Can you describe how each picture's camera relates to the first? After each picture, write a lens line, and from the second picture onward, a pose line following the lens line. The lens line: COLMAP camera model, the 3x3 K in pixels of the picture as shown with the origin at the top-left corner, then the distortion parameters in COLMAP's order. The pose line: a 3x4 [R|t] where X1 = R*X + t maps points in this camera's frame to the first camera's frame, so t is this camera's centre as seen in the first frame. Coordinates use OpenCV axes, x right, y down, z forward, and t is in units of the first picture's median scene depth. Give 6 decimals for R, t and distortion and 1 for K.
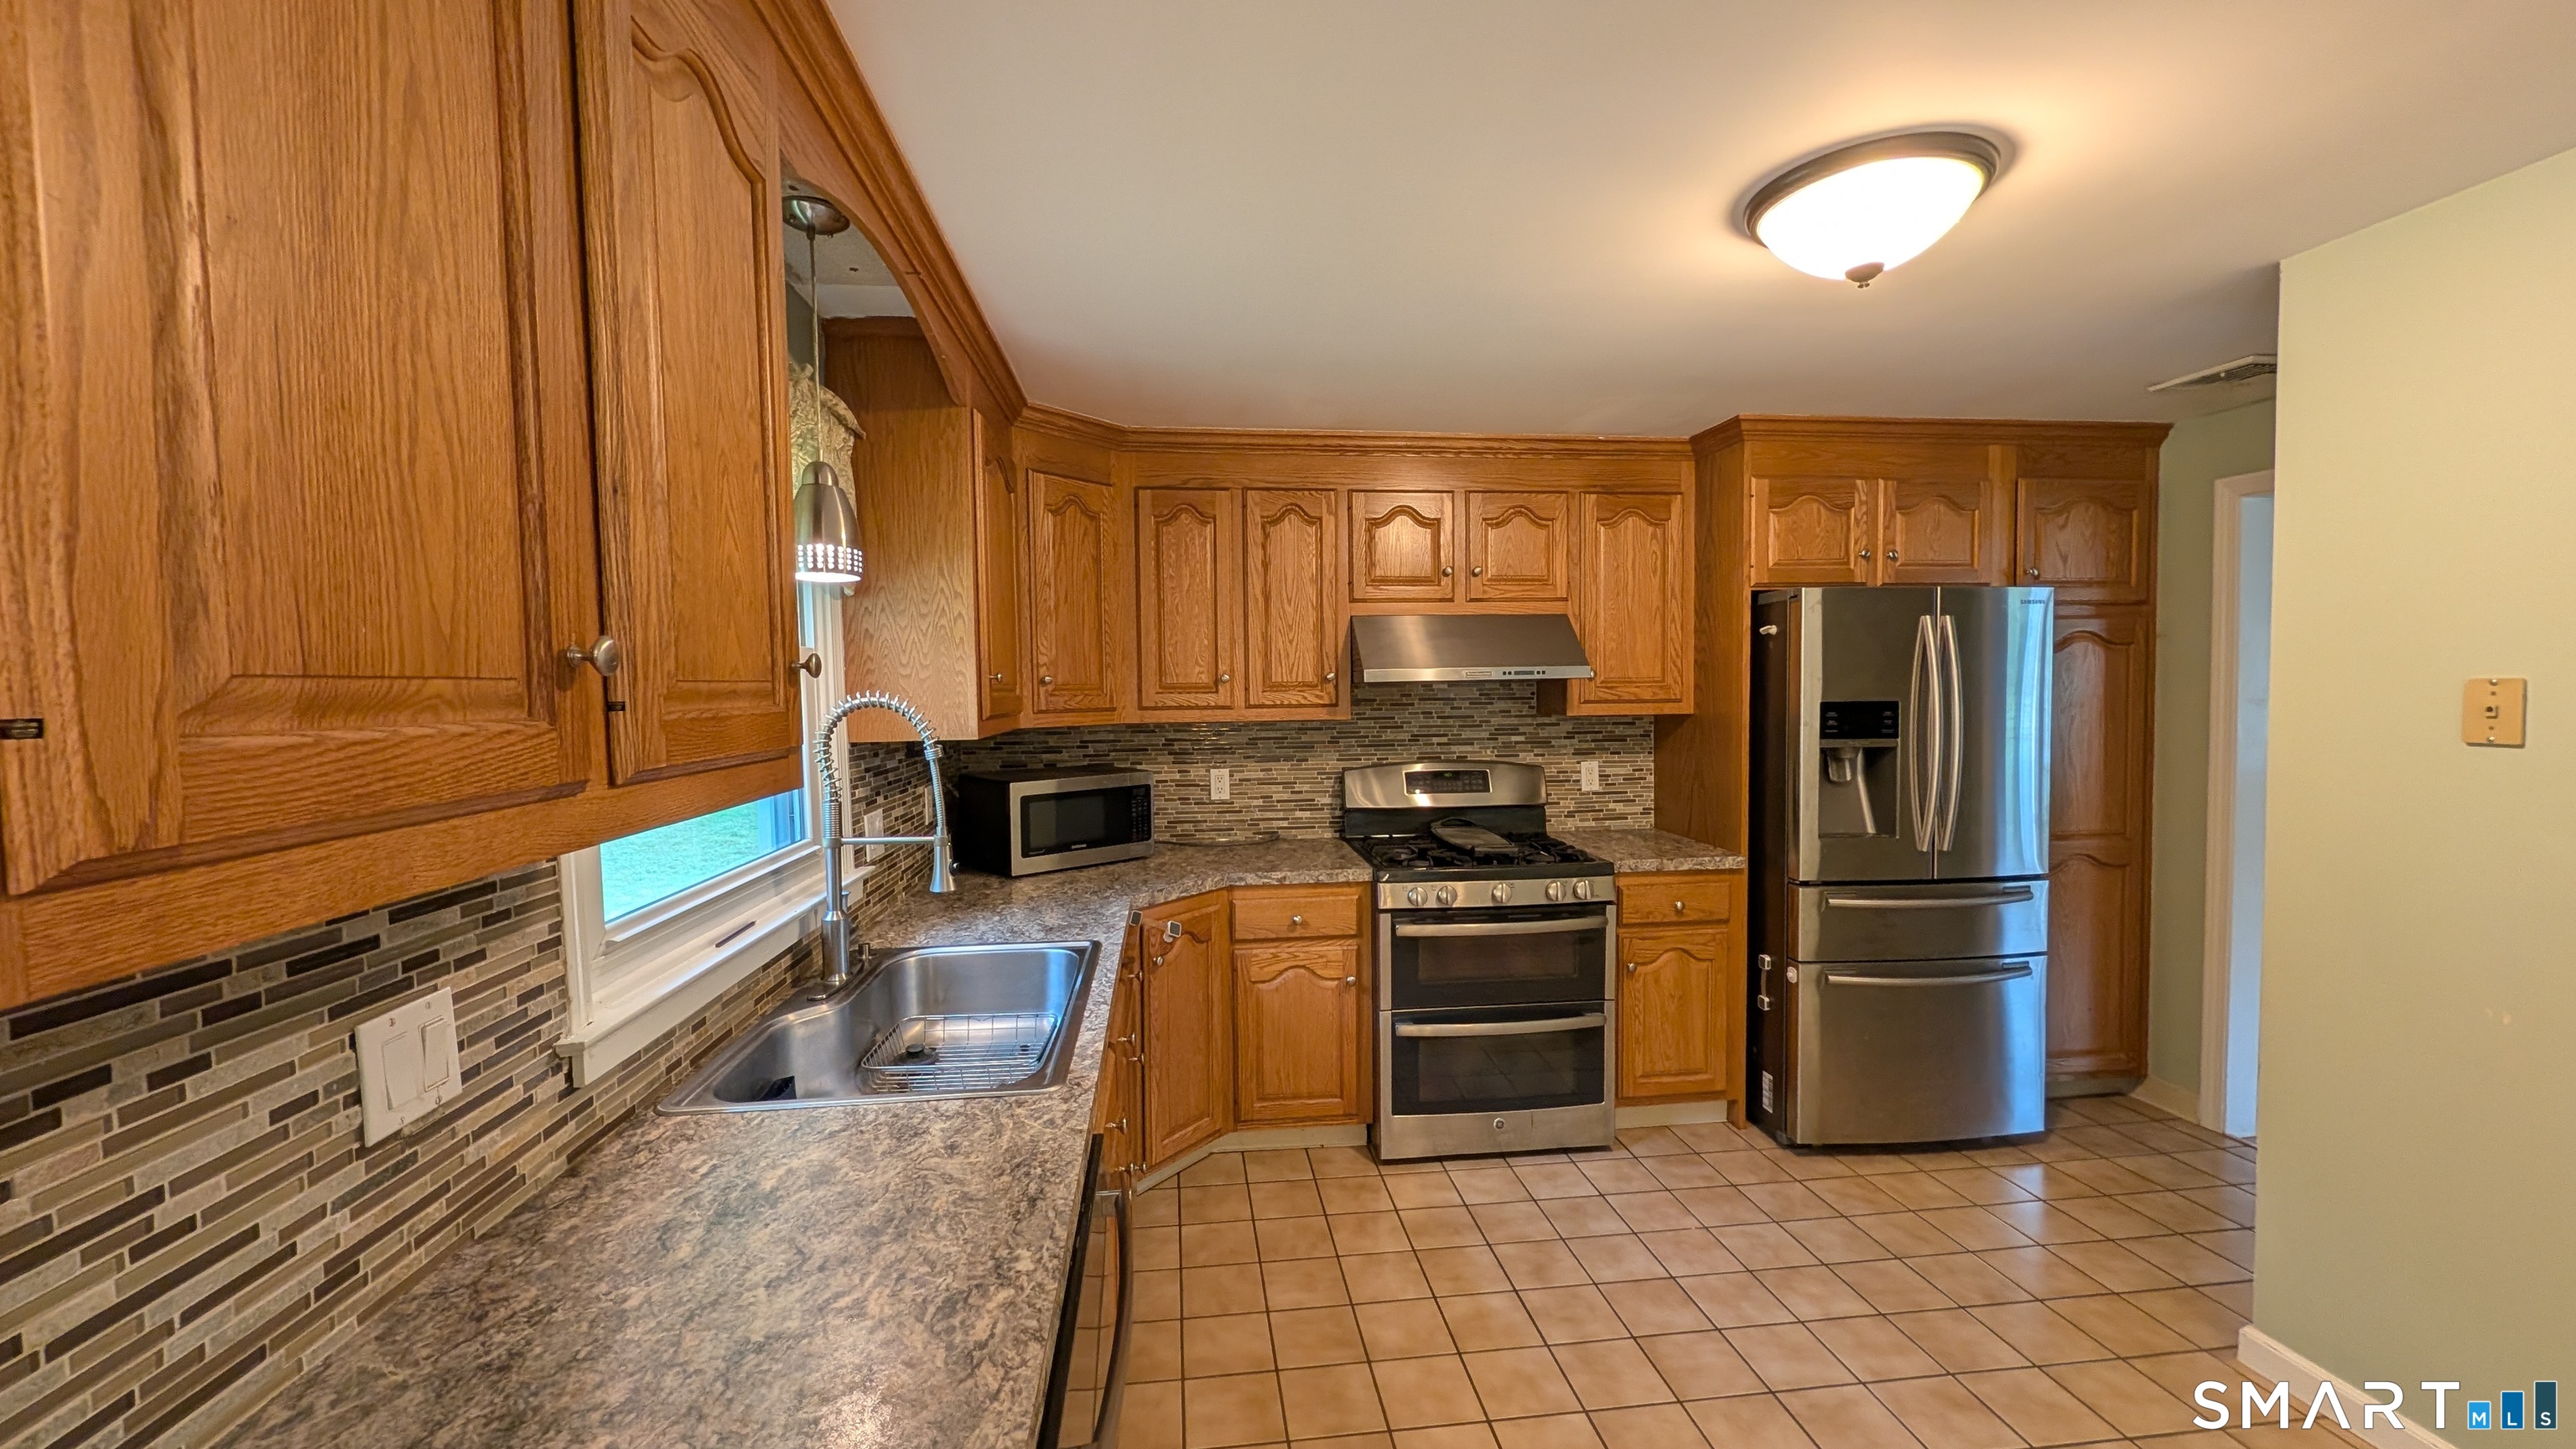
lens RADIAL K [[980.2, 0, 1282.5], [0, 980.2, 727.6], [0, 0, 1]] dist [-0.000151, -0.000278]
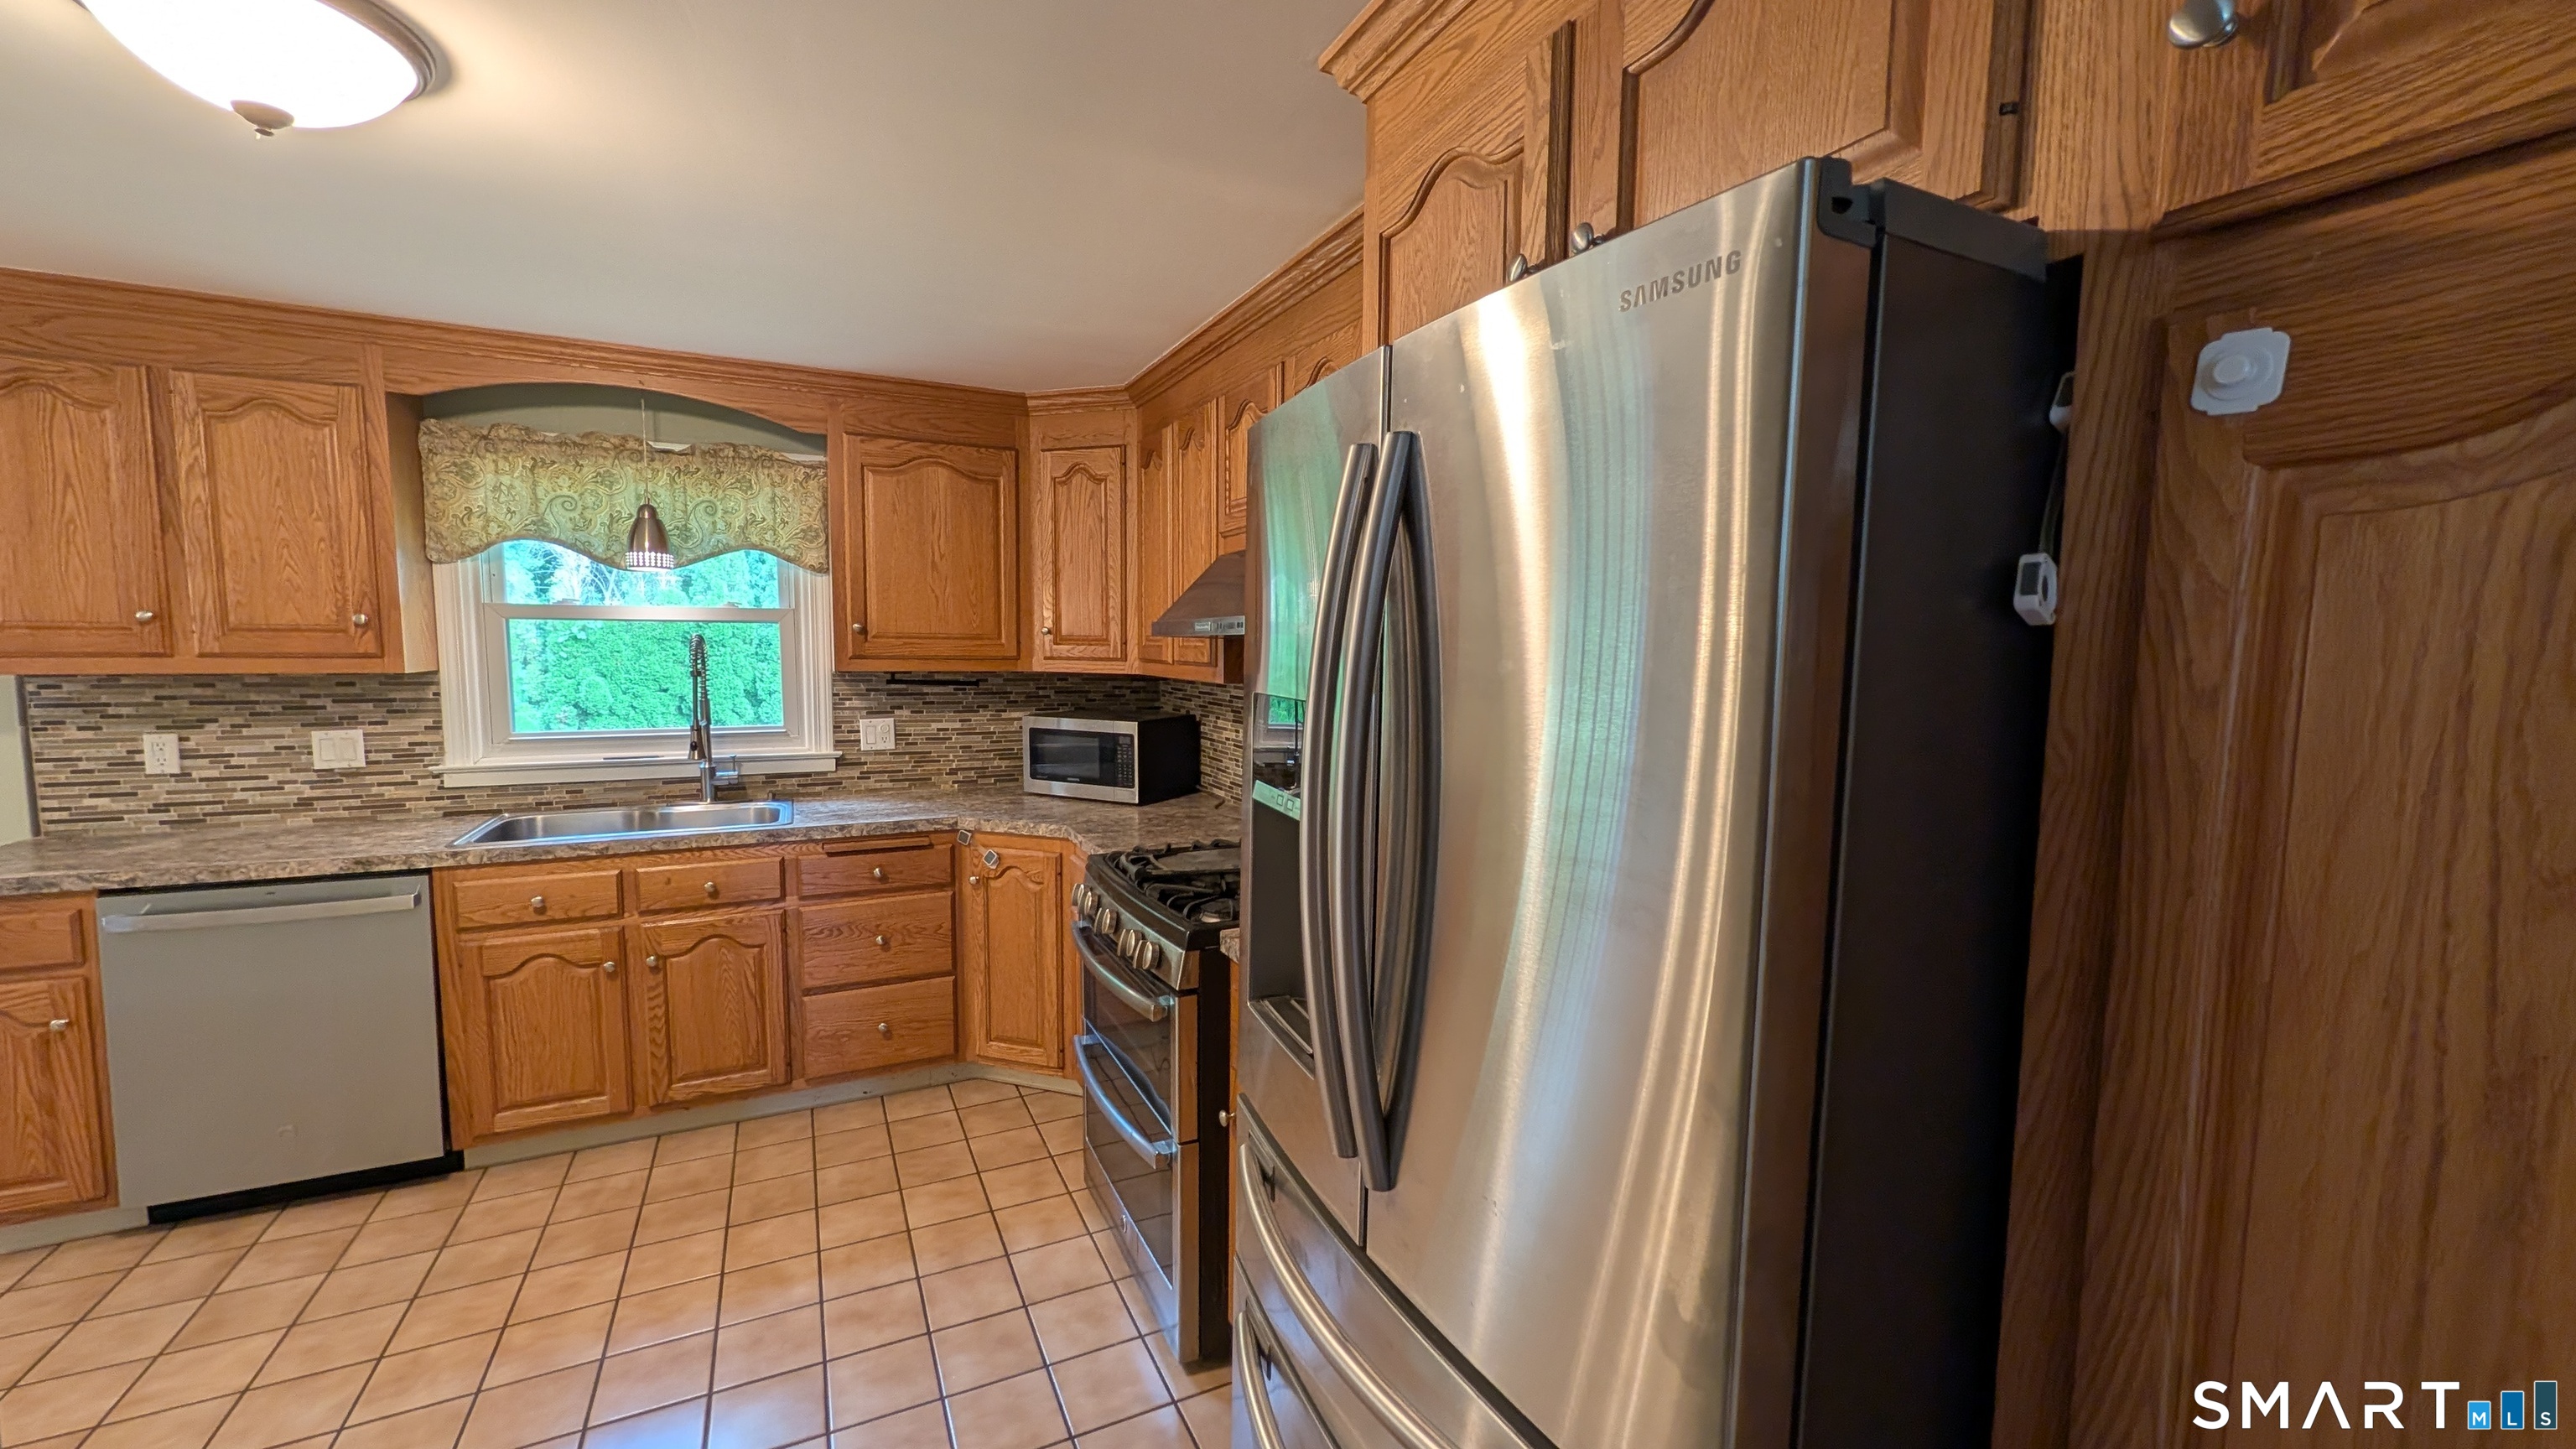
lens RADIAL K [[980.2, 0, 1291.9], [0, 980.2, 728.0], [0, 0, 1]] dist [-0.000151, -0.000278]
pose [[0.347132, 0.099924, -0.932478, 0.976184], [-0.057516, 0.994704, 0.085181, -0.051345], [0.936051, 0.024063, 0.351041, 0.883396]]
